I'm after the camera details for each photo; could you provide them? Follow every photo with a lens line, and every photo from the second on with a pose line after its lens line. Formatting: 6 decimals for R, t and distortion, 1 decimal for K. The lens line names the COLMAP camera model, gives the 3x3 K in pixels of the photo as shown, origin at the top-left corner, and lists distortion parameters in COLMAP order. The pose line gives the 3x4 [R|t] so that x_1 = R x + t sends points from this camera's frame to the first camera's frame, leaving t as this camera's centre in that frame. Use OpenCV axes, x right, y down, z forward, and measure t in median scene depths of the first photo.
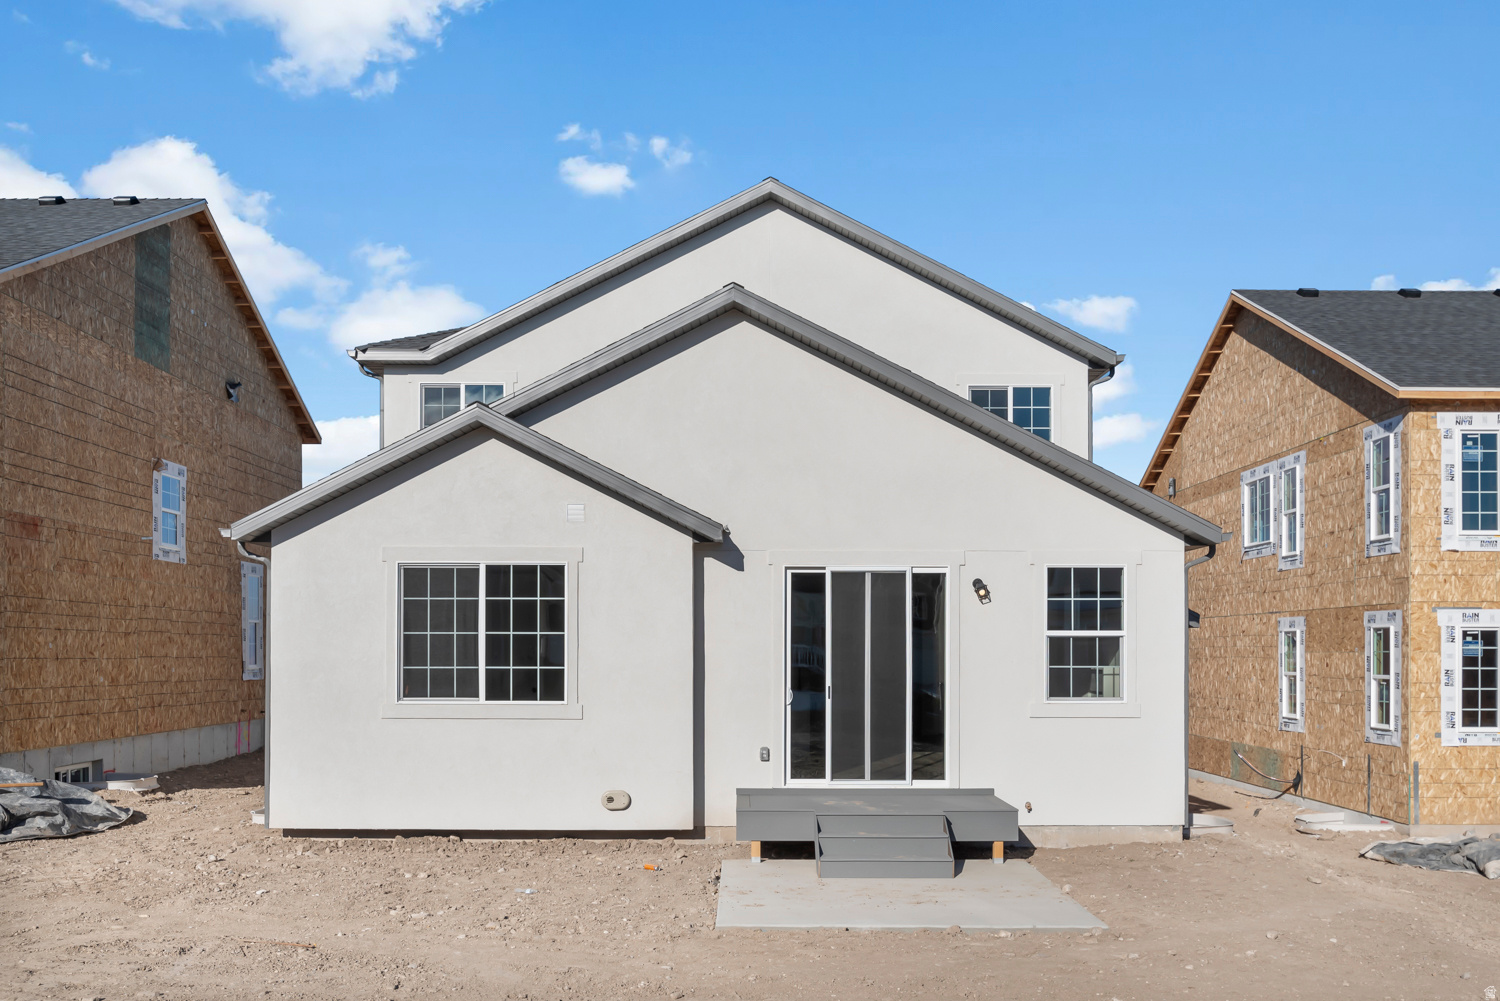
lens RADIAL K [[1234.2, 0, 750.0], [0, 1234.2, 500.5], [0, 0, 1]] dist [0.010119, -0.002608]
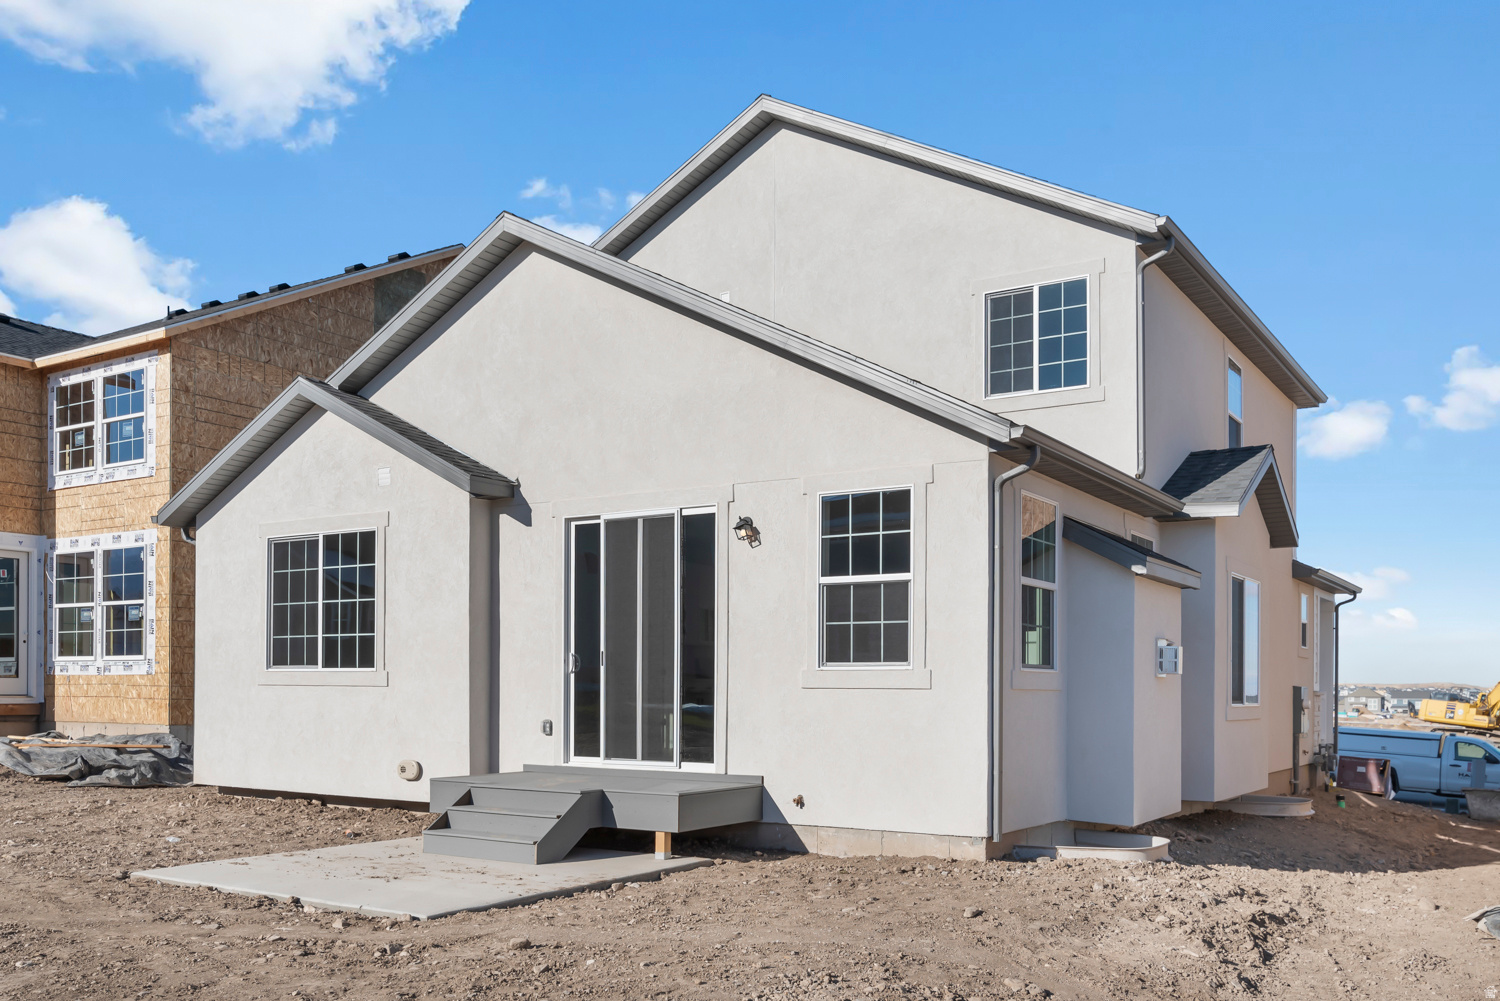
lens RADIAL K [[1274.3, 0, 750.0], [0, 1274.3, 500.5], [0, 0, 1]] dist [-0.004097, 0.005919]
pose [[0.841344, -0.075050, -0.535264, 0.637303], [0.061255, 0.997172, -0.043532, 0.089296], [0.537017, 0.003838, 0.843563, 0.294826]]
